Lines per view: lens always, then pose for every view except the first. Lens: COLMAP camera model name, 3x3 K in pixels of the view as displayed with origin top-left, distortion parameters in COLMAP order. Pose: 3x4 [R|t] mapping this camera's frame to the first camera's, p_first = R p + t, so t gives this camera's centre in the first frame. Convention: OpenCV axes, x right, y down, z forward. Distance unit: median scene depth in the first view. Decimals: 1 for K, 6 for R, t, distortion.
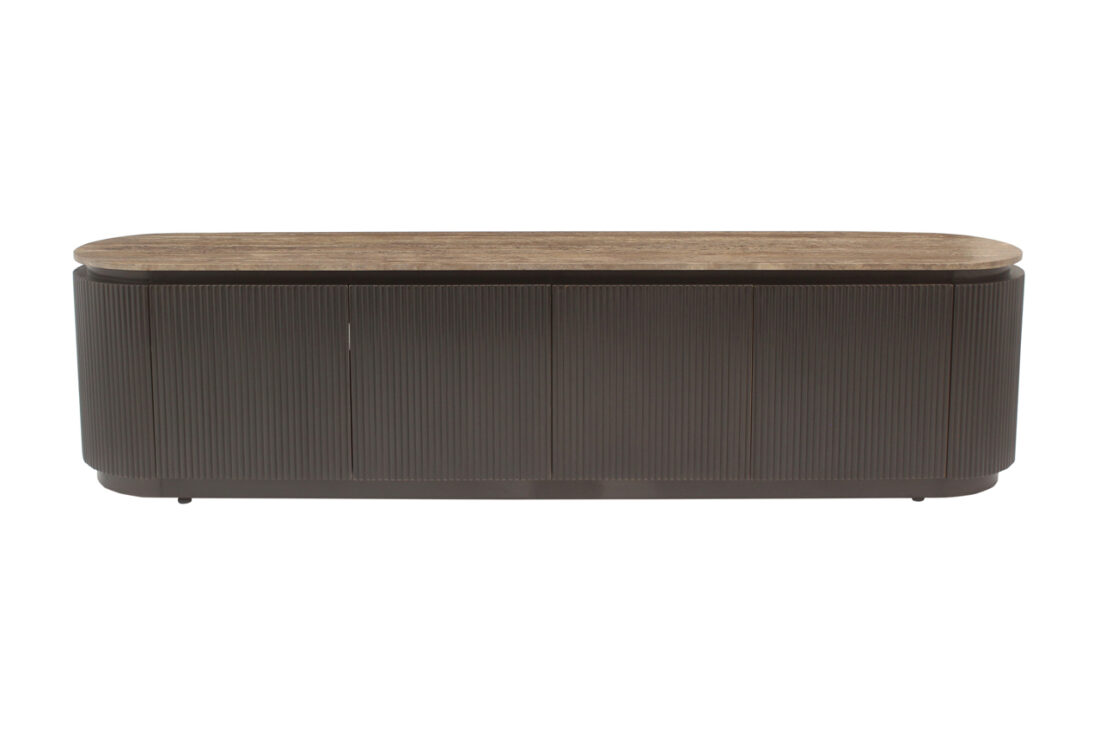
lens RADIAL K [[1426.9, 0, 550.7], [0, 1426.9, 360.7], [0, 0, 1]] dist [0.024950, 0.000000]
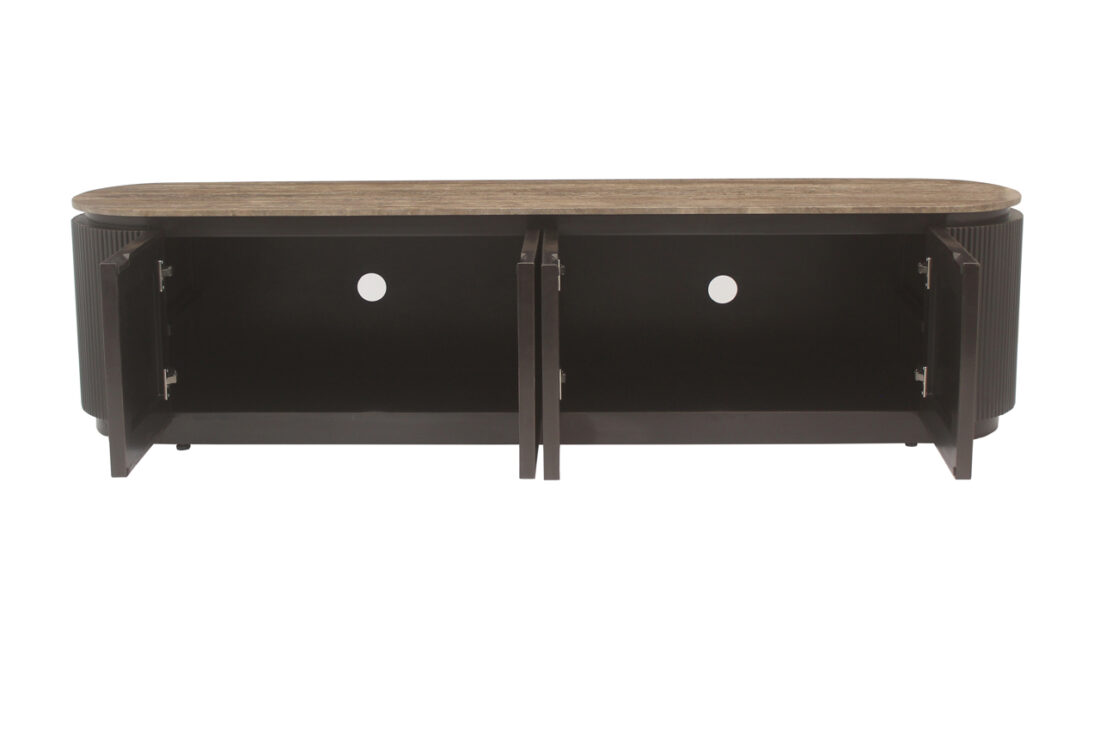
lens RADIAL K [[1616.2, 0, 551.0], [0, 1616.2, 368.7], [0, 0, 1]] dist [0.093436, 0.000000]
pose [[0.999320, 0.002071, -0.036802, 0.045424], [-0.001535, 0.999892, 0.014601, 0.026819], [0.036829, -0.014535, 0.999216, -0.134134]]
